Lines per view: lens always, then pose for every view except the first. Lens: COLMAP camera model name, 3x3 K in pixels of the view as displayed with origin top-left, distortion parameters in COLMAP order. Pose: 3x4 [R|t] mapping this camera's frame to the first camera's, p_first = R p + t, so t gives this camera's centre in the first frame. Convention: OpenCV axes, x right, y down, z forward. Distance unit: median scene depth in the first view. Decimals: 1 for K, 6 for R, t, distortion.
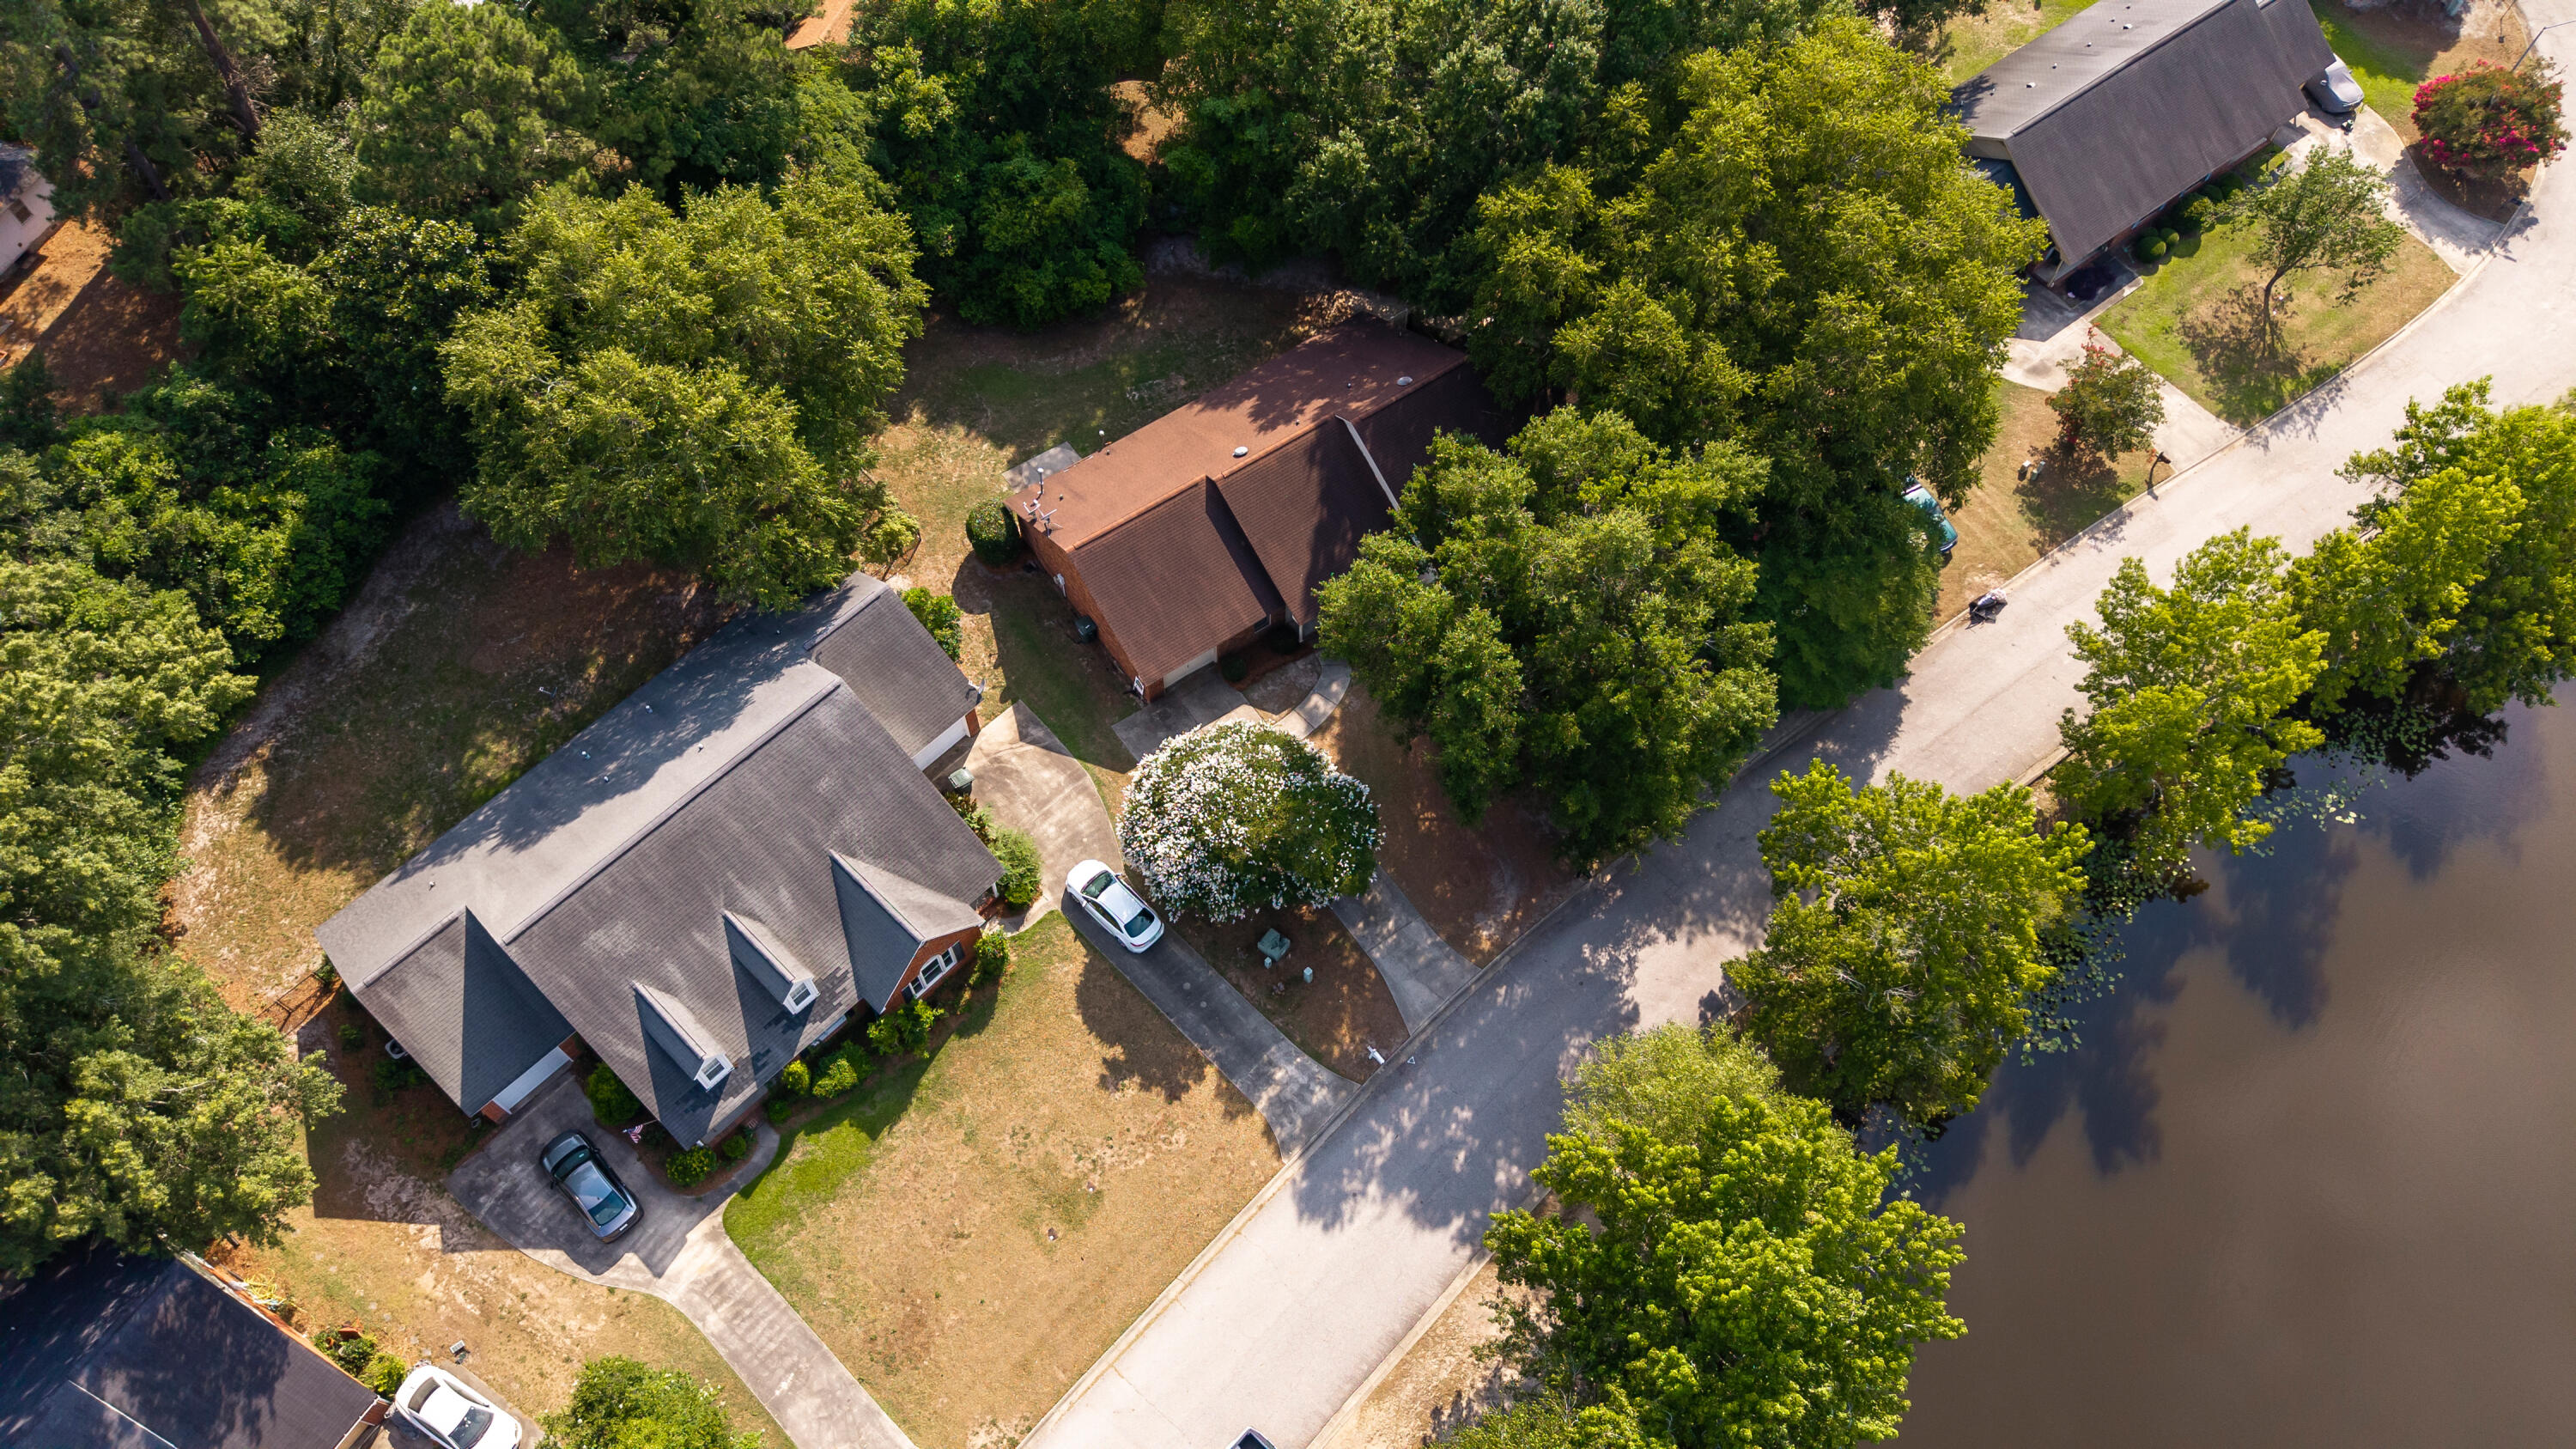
lens RADIAL K [[1707.9, 0, 1278.7], [0, 1707.9, 749.2], [0, 0, 1]] dist [0.032191, -0.034515]
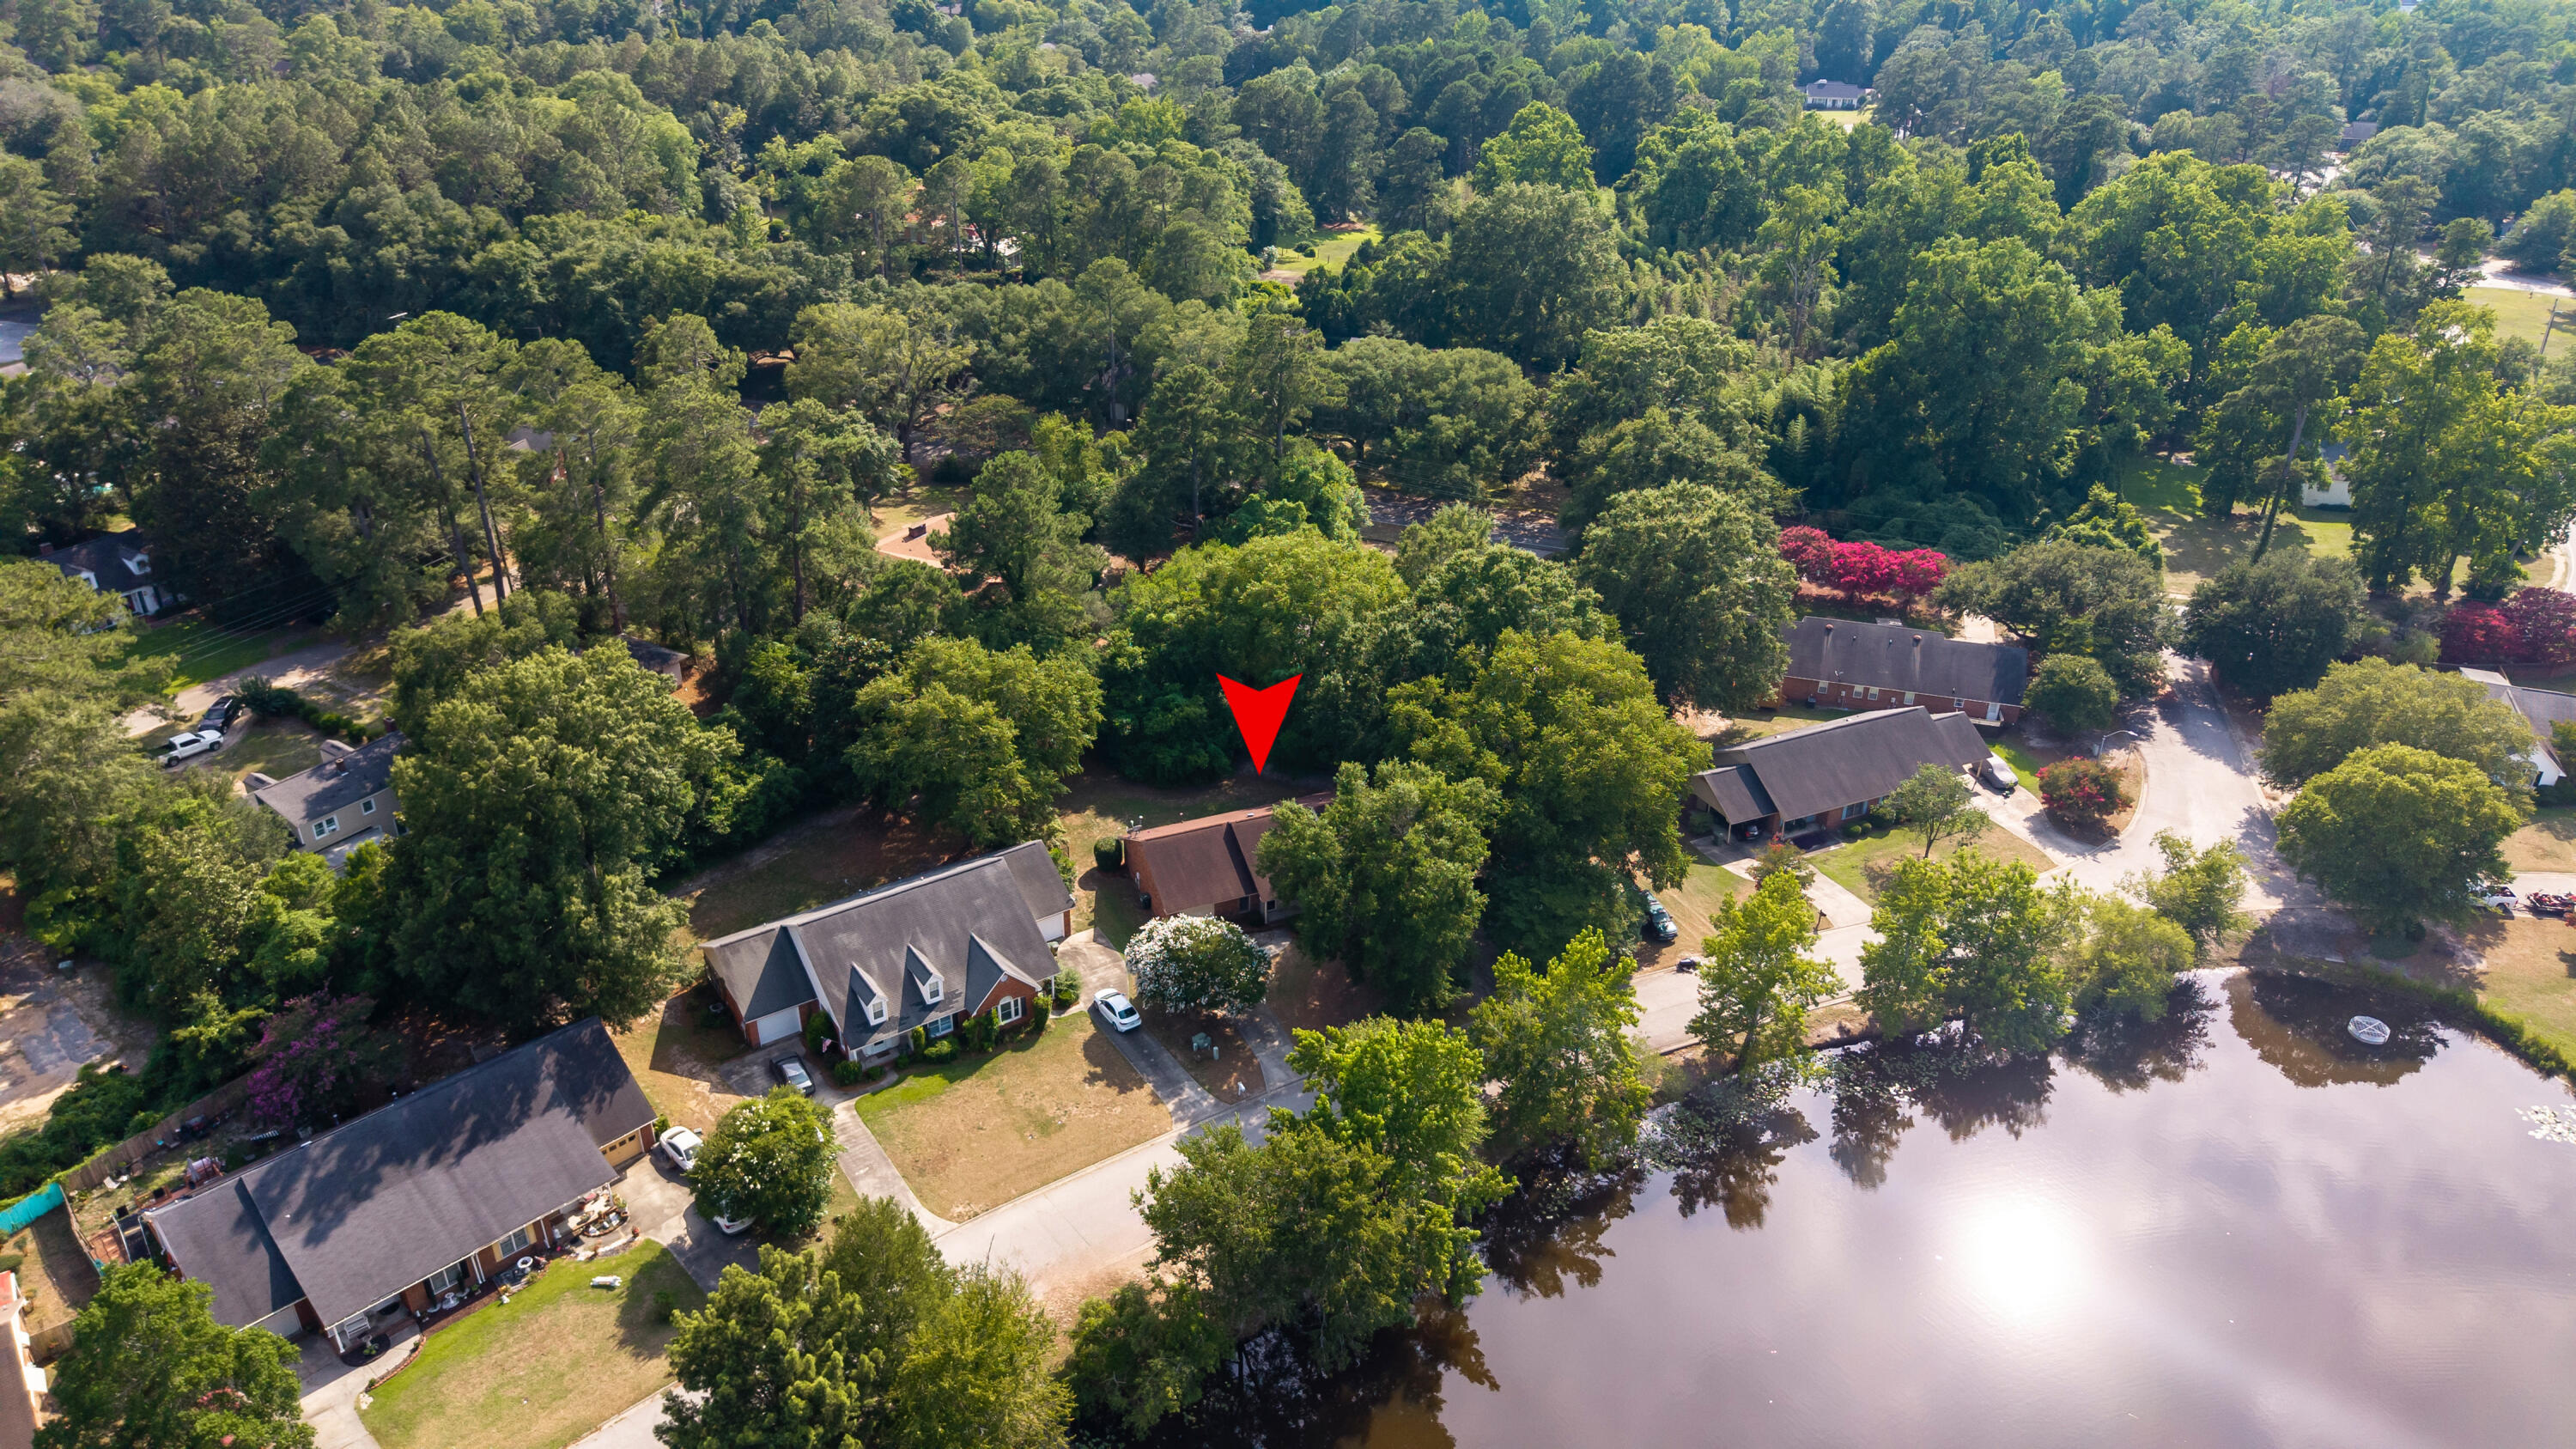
lens RADIAL K [[1707.9, 0, 1298.7], [0, 1707.9, 710.2], [0, 0, 1]] dist [0.032191, -0.034515]
pose [[0.979238, 0.091709, -0.180785, 0.381991], [-0.175230, 0.831334, -0.527426, 0.750280], [0.101923, 0.548155, 0.830144, -0.601793]]
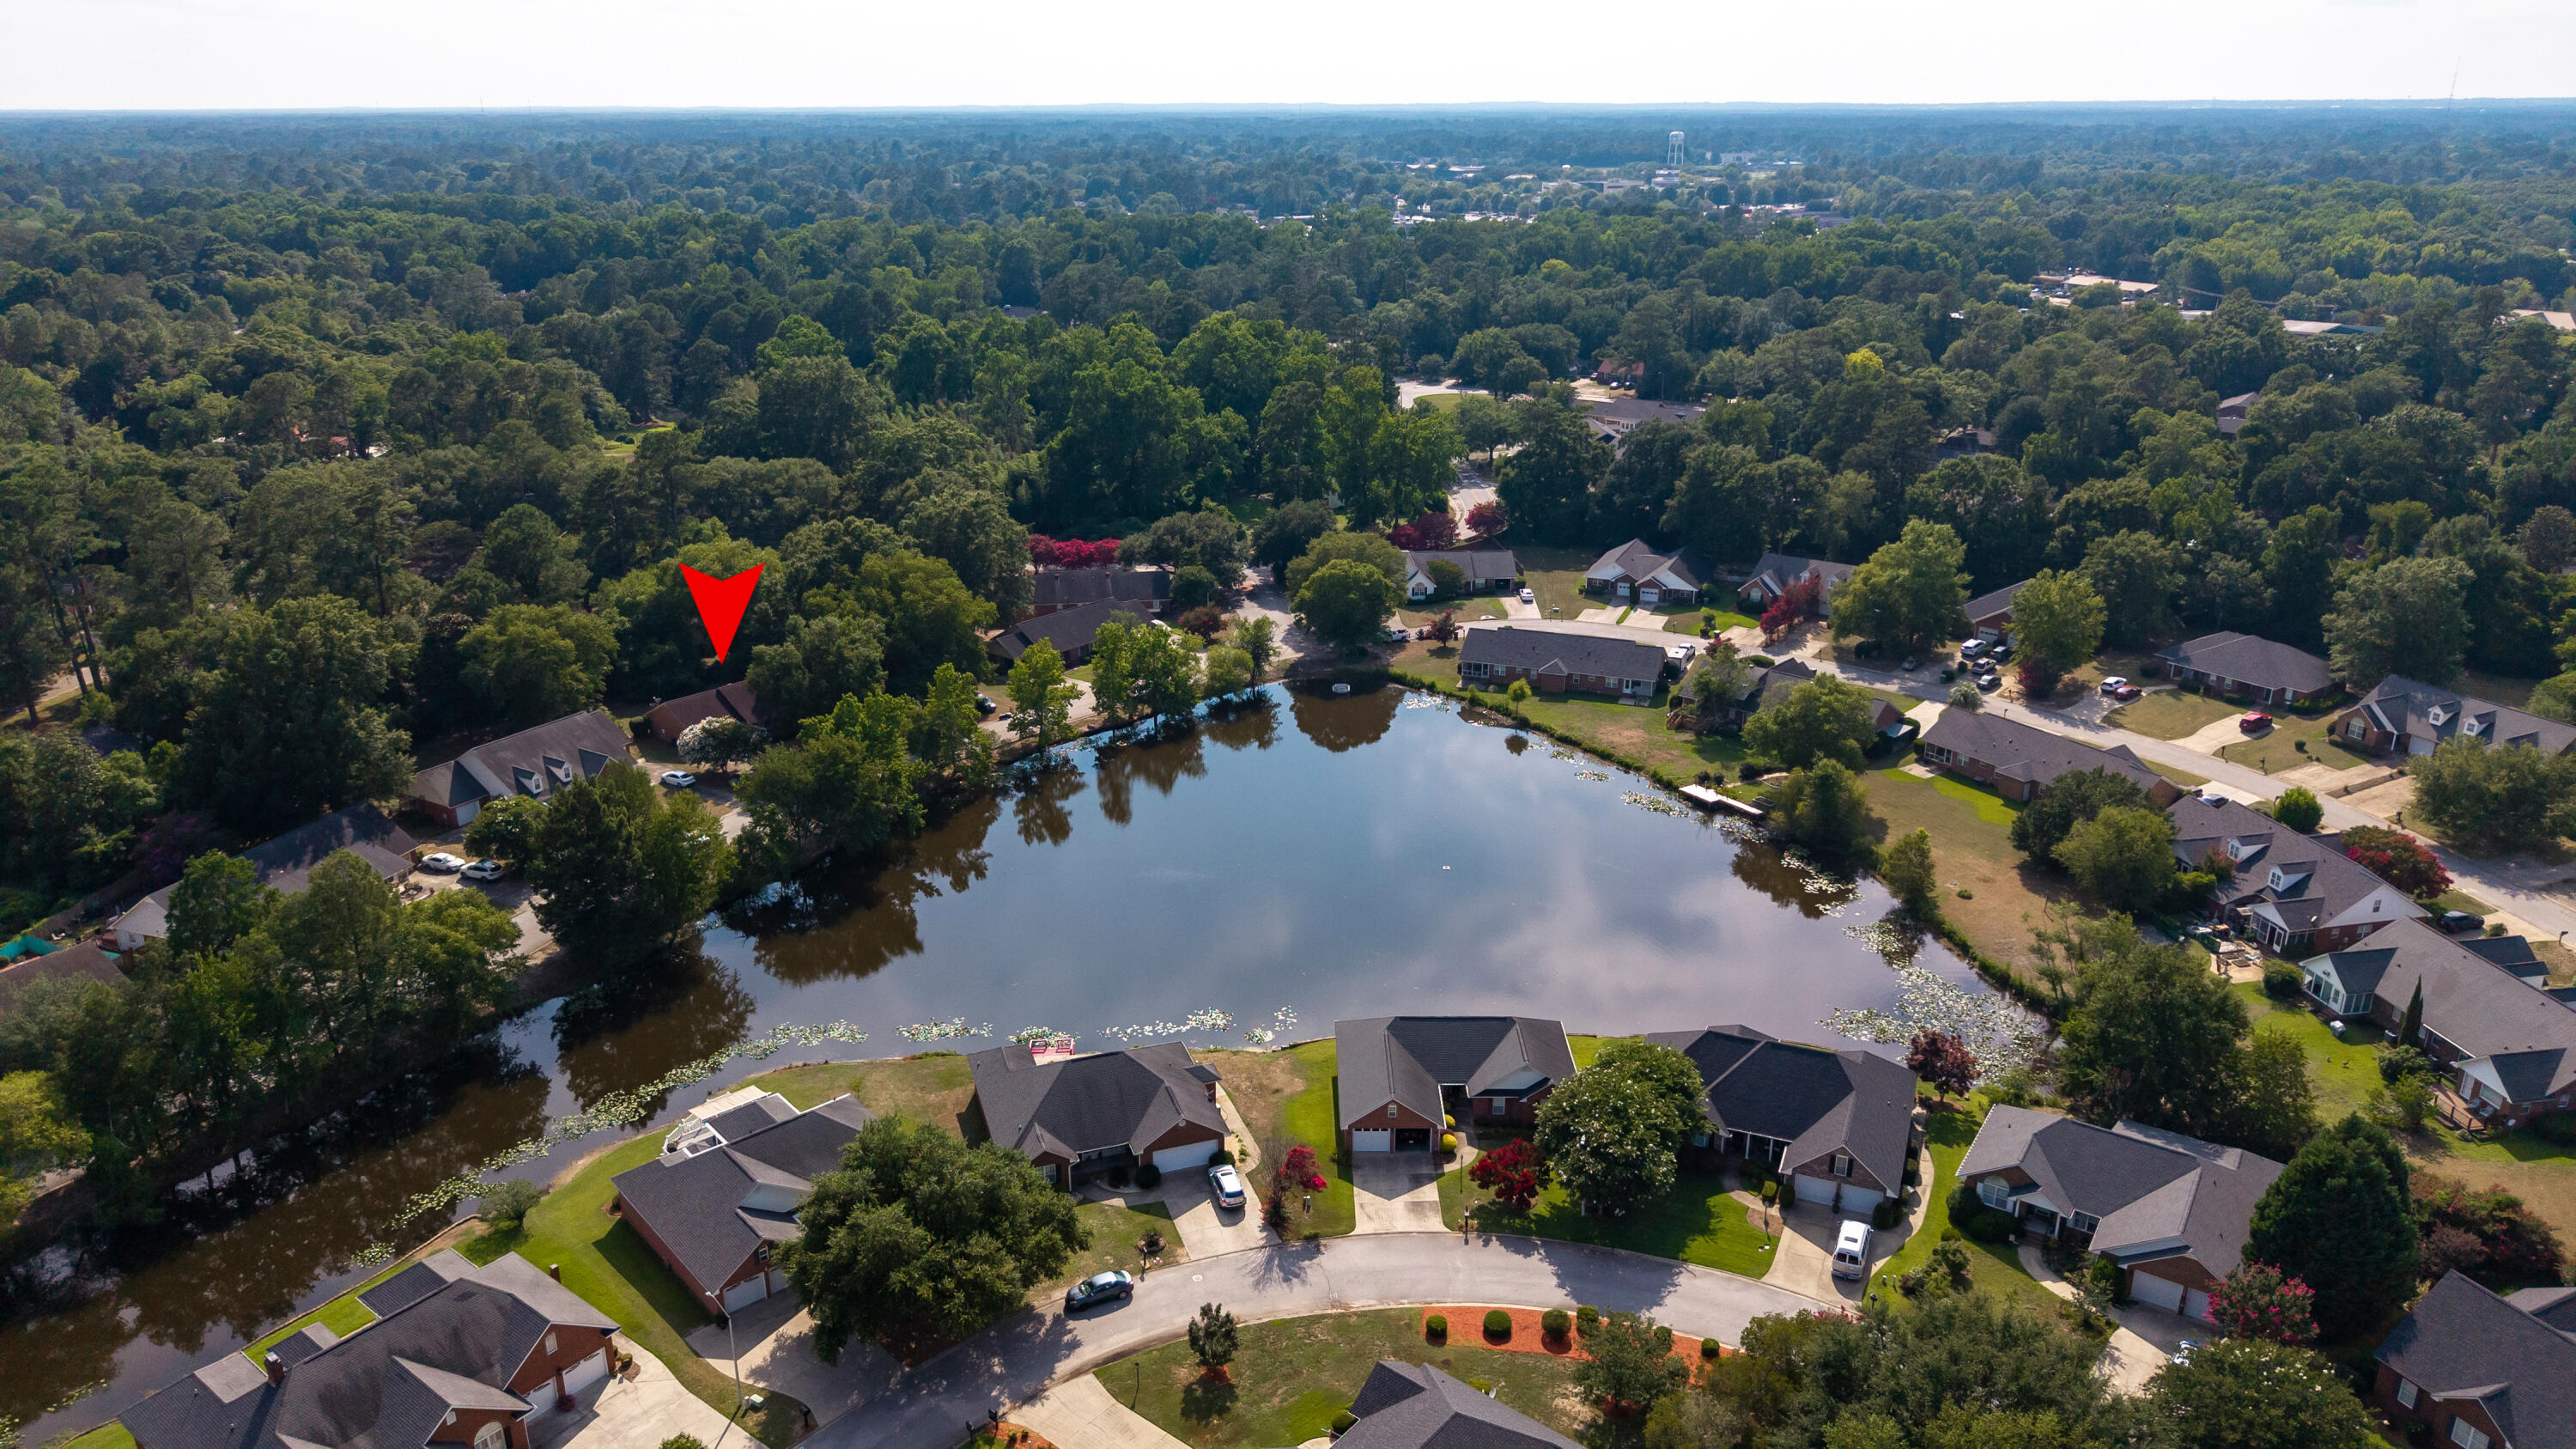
lens RADIAL K [[1707.9, 0, 1281.6], [0, 1707.9, 724.5], [0, 0, 1]] dist [0.032191, -0.034515]
pose [[0.974102, -0.092403, 0.206368, 0.324151], [0.204419, 0.749965, -0.629099, 2.172587], [-0.096639, 0.654992, 0.749431, -1.417827]]
